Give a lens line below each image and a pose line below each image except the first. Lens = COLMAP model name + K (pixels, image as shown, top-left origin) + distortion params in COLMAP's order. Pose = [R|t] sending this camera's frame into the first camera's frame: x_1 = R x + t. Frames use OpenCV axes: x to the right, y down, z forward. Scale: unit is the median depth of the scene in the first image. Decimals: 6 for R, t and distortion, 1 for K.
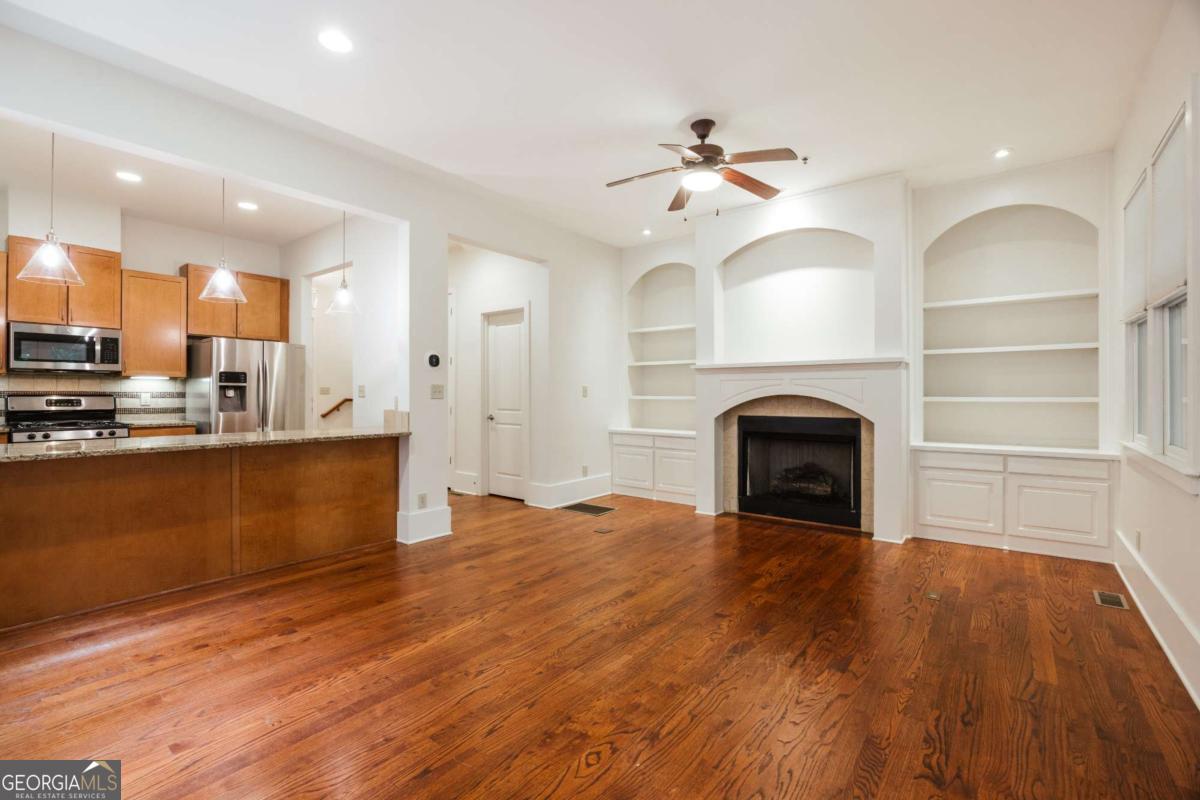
lens RADIAL K [[524.7, 0, 602.0], [0, 524.7, 393.3], [0, 0, 1]] dist [-0.010388, 0.000237]
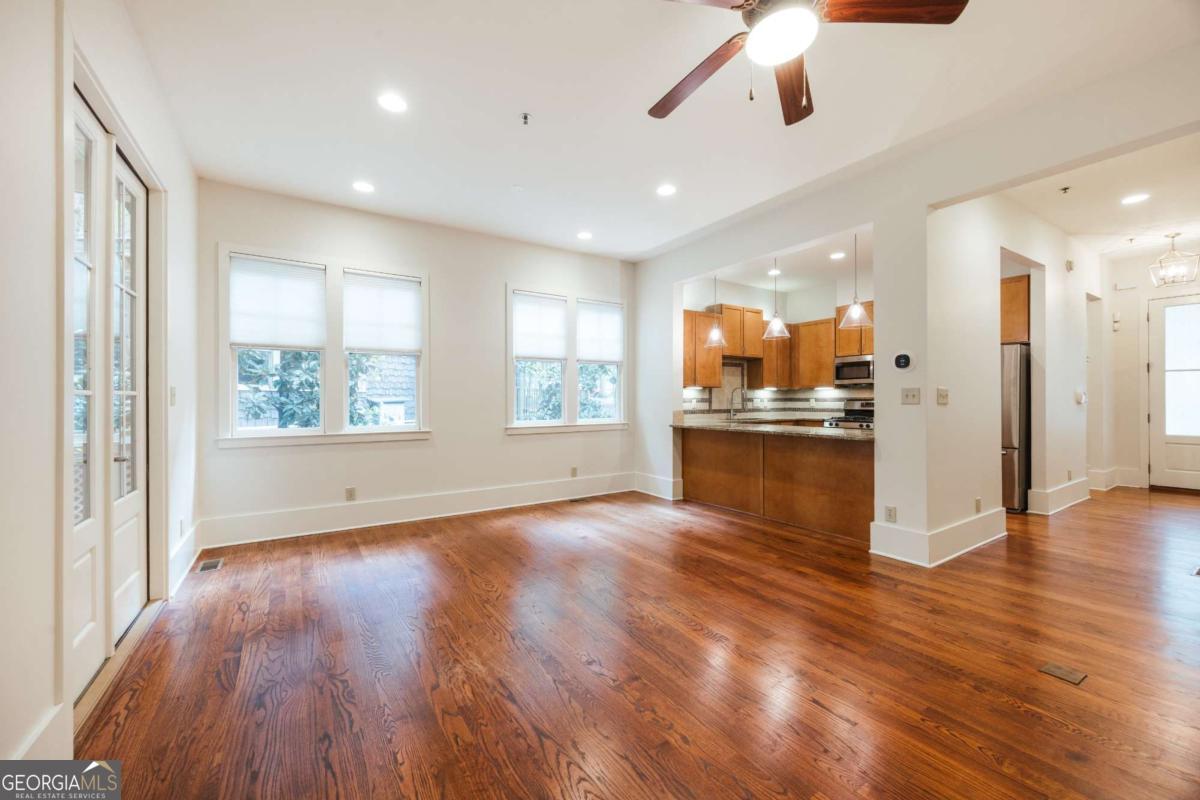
lens RADIAL K [[463.3, 0, 599.0], [0, 463.3, 399.9], [0, 0, 1]] dist [-0.001777, -0.000001]
pose [[-0.316189, -0.000246, -0.948696, 0.833402], [0.004114, 0.999990, -0.001630, 0.003918], [0.948687, -0.004418, -0.316185, 1.080000]]
